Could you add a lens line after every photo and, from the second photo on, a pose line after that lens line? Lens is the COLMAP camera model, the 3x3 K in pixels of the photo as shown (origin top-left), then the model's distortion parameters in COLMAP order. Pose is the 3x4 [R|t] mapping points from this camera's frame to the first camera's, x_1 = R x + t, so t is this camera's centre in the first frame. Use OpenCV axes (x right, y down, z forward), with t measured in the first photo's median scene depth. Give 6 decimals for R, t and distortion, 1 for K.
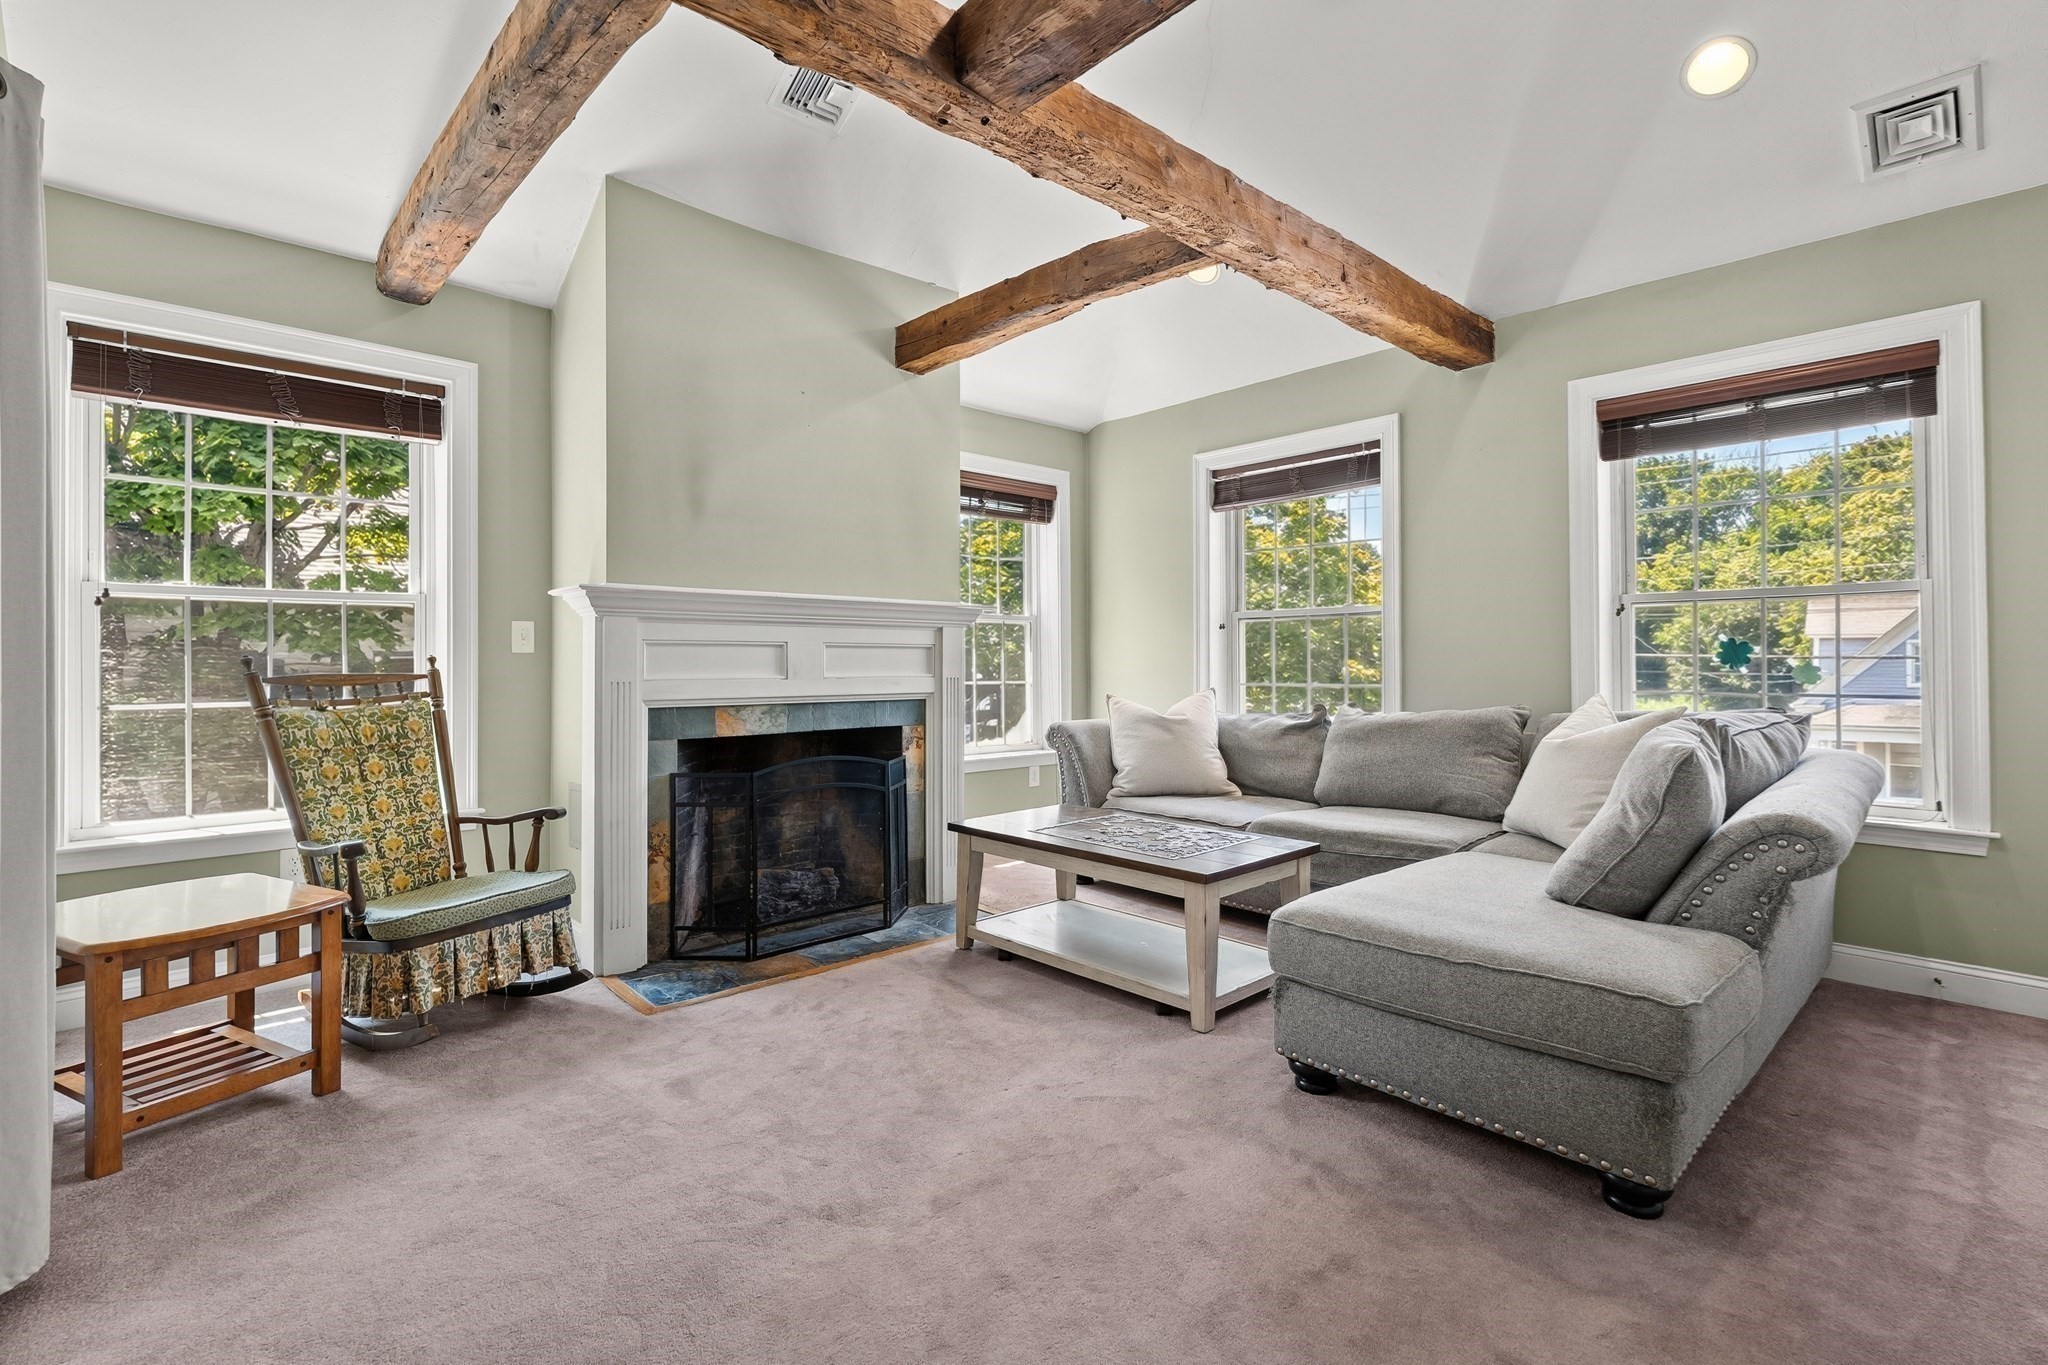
lens RADIAL K [[936.1, 0, 1026.9], [0, 936.1, 657.8], [0, 0, 1]] dist [-0.005540, 0.003439]
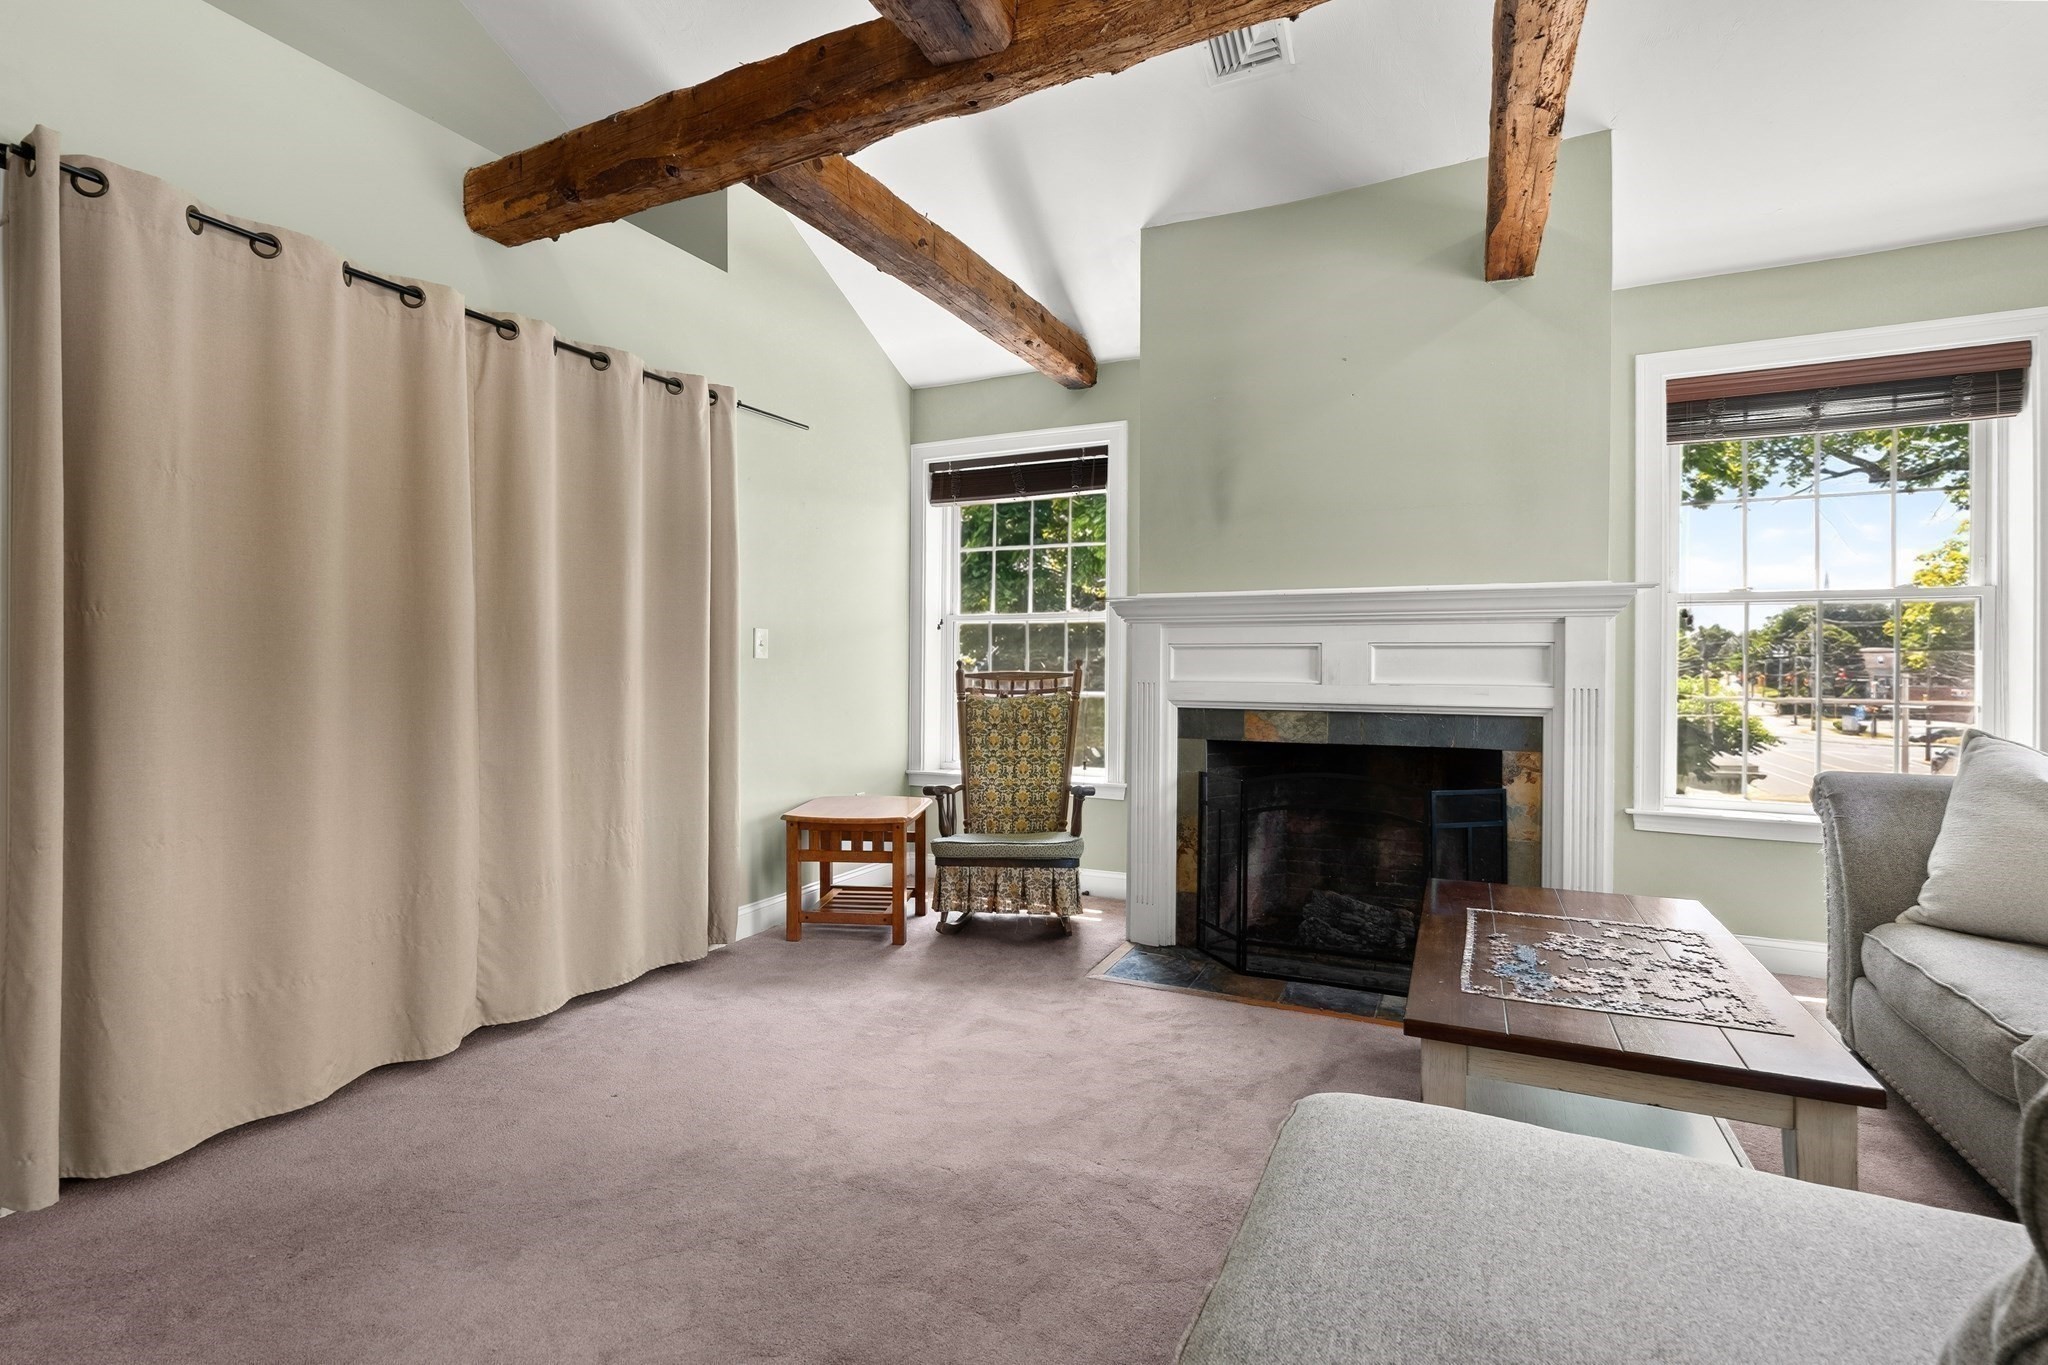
lens RADIAL K [[936.1, 0, 1020.3], [0, 936.1, 669.1], [0, 0, 1]] dist [-0.005540, 0.003439]
pose [[0.364171, 0.006130, -0.931312, 0.520584], [-0.000105, 0.999979, 0.006541, 0.002667], [0.931332, -0.002284, 0.364164, 0.435252]]
